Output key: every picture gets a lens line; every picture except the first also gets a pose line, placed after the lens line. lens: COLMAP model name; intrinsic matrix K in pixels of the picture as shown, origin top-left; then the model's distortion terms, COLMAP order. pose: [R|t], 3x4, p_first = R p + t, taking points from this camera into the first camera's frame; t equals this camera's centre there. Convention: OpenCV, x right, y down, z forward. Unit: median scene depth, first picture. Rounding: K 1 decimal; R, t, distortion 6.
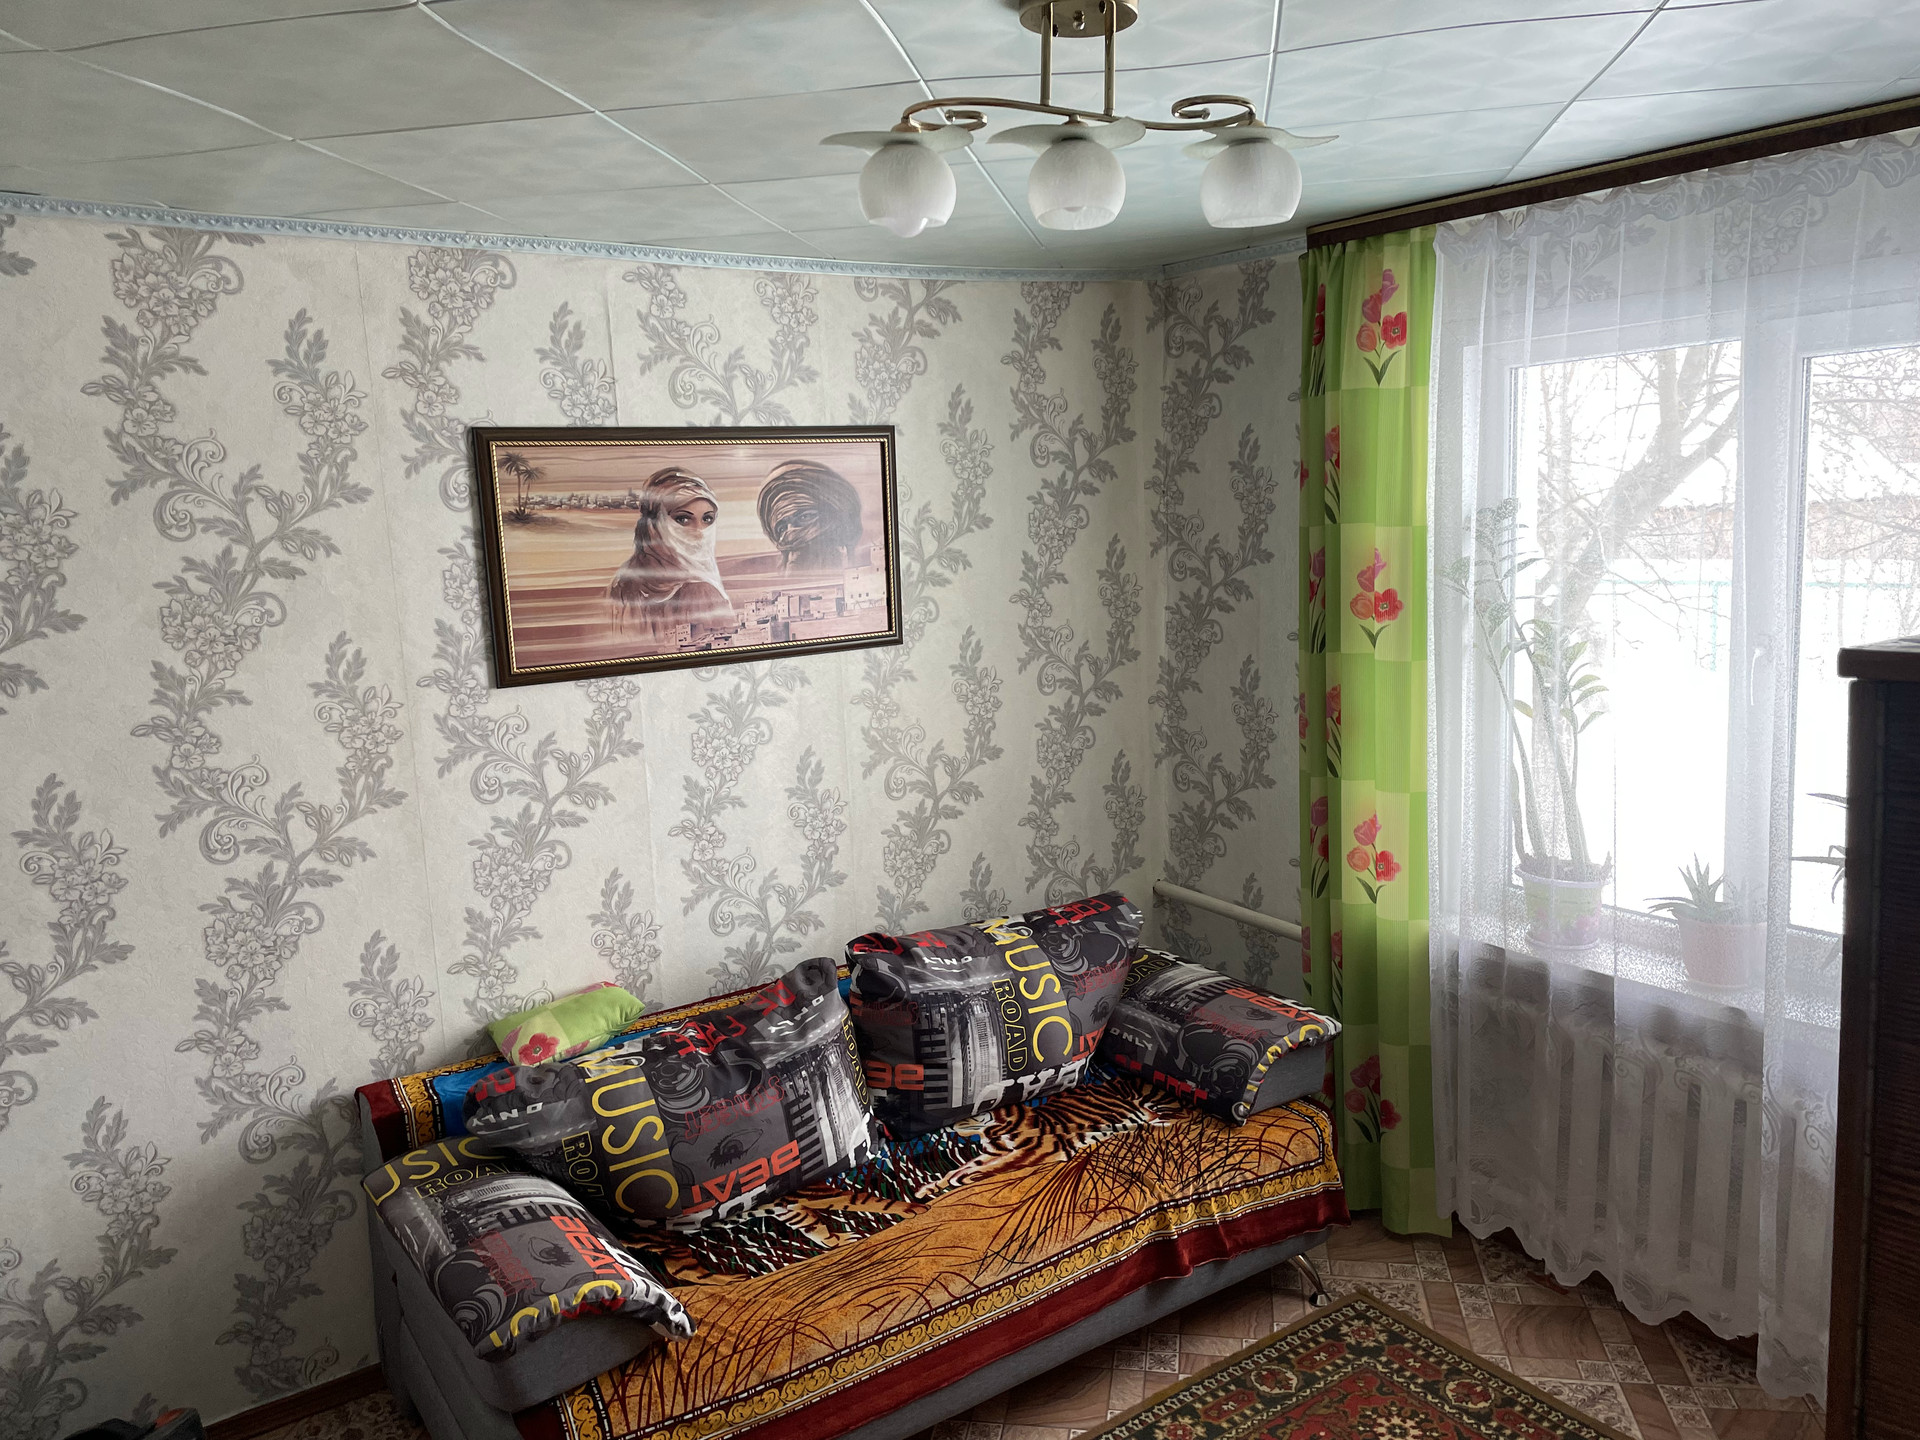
lens RADIAL K [[1443.4, 0, 959.0], [0, 1443.4, 719.0], [0, 0, 1]] dist [0.070119, -0.090720]
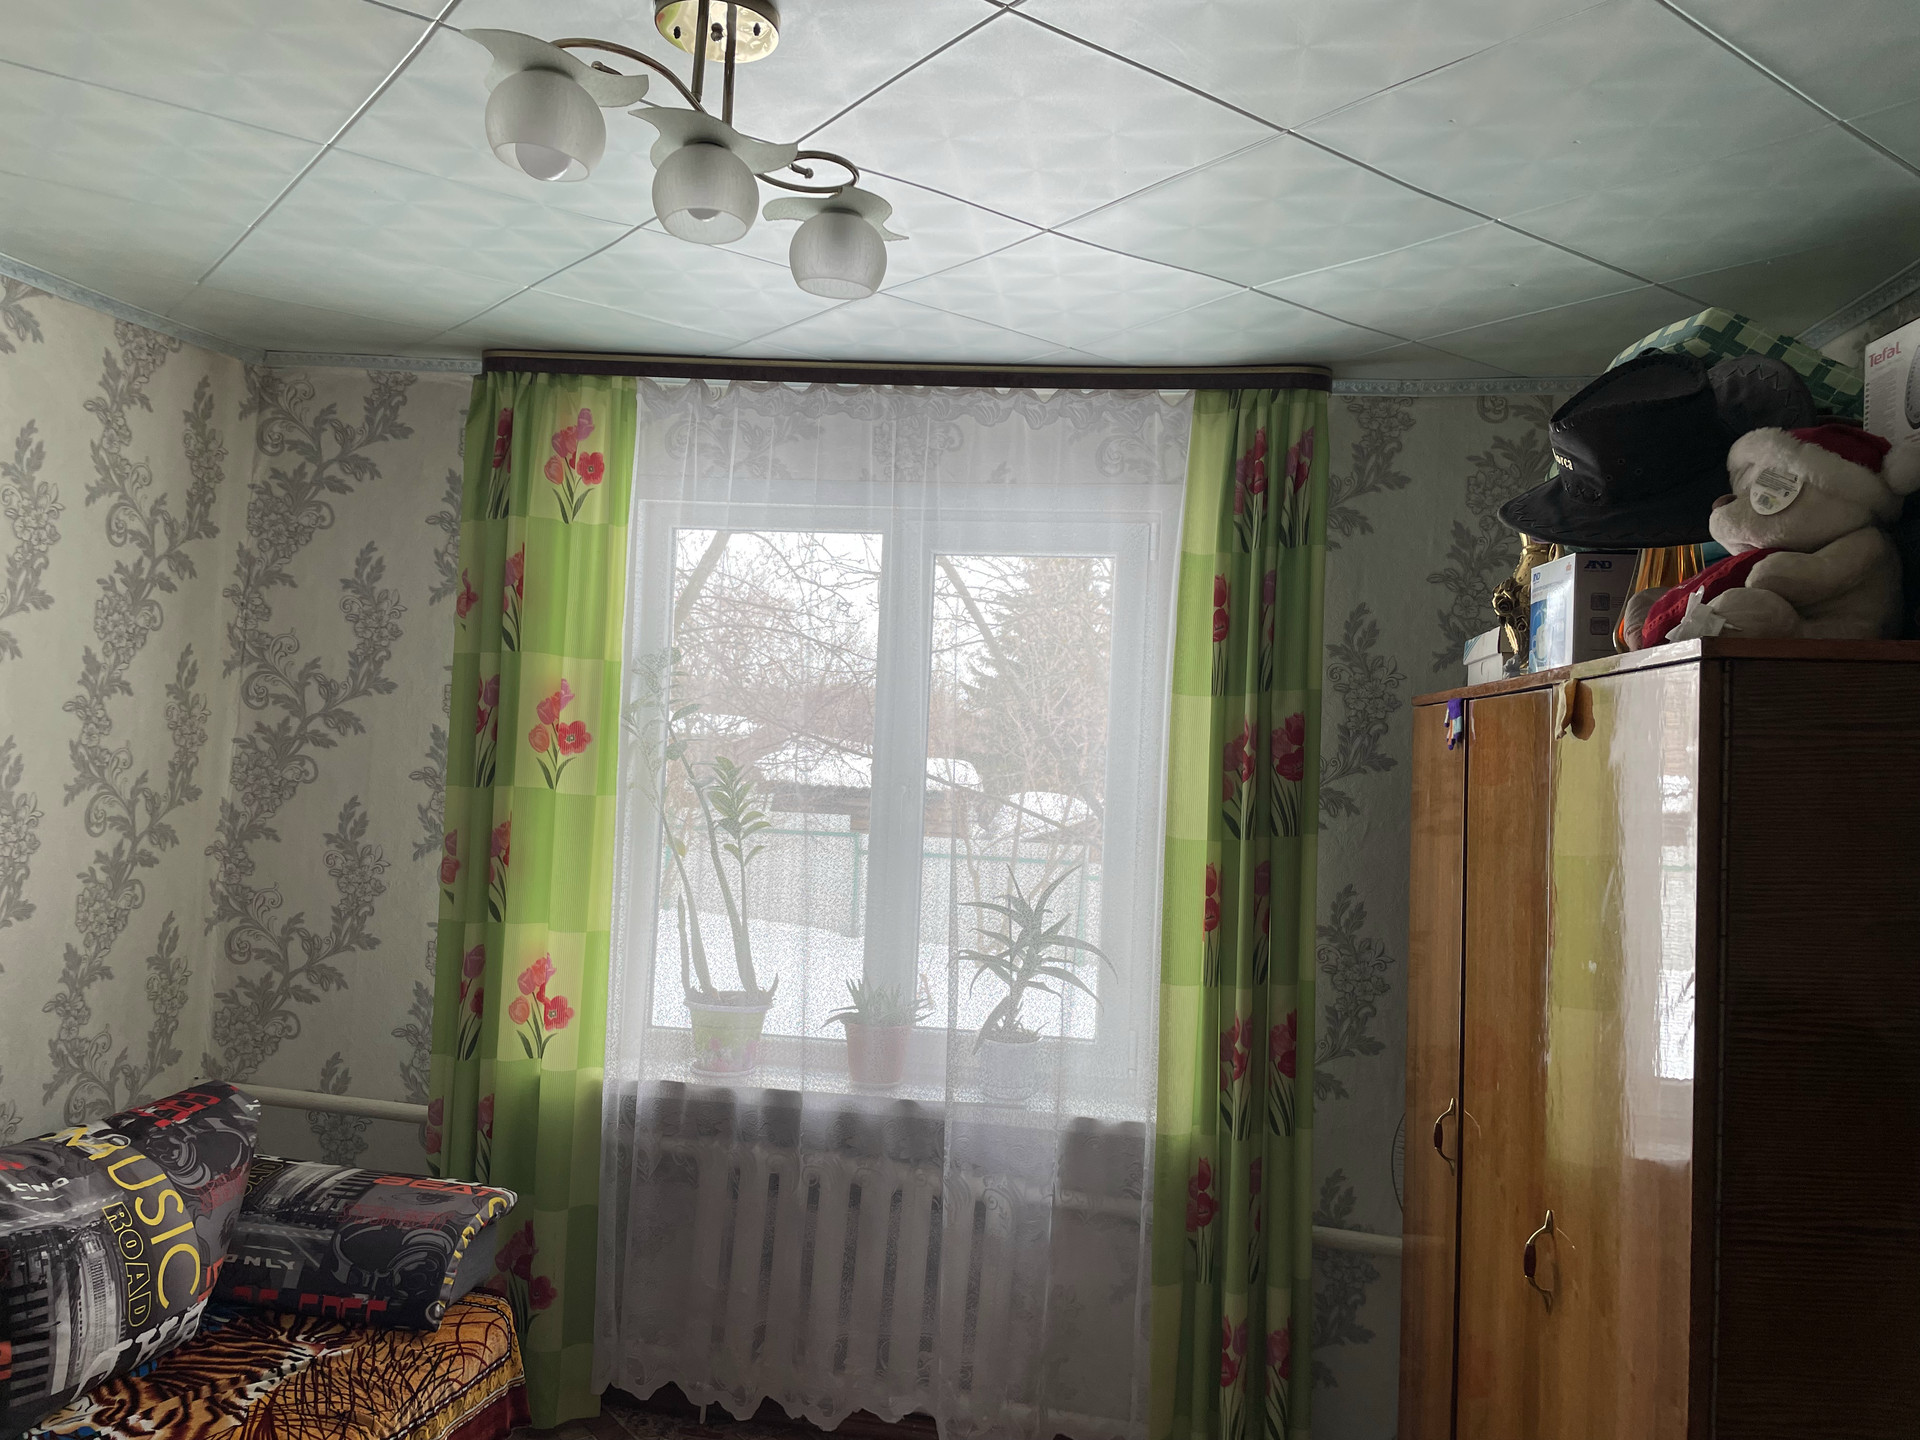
lens RADIAL K [[1443.4, 0, 962.9], [0, 1443.4, 709.4], [0, 0, 1]] dist [0.070119, -0.090720]
pose [[0.667415, 0.090423, 0.739176, -0.246613], [0.032213, 0.988166, -0.149967, 0.056085], [-0.743989, 0.123902, 0.656604, 0.156551]]
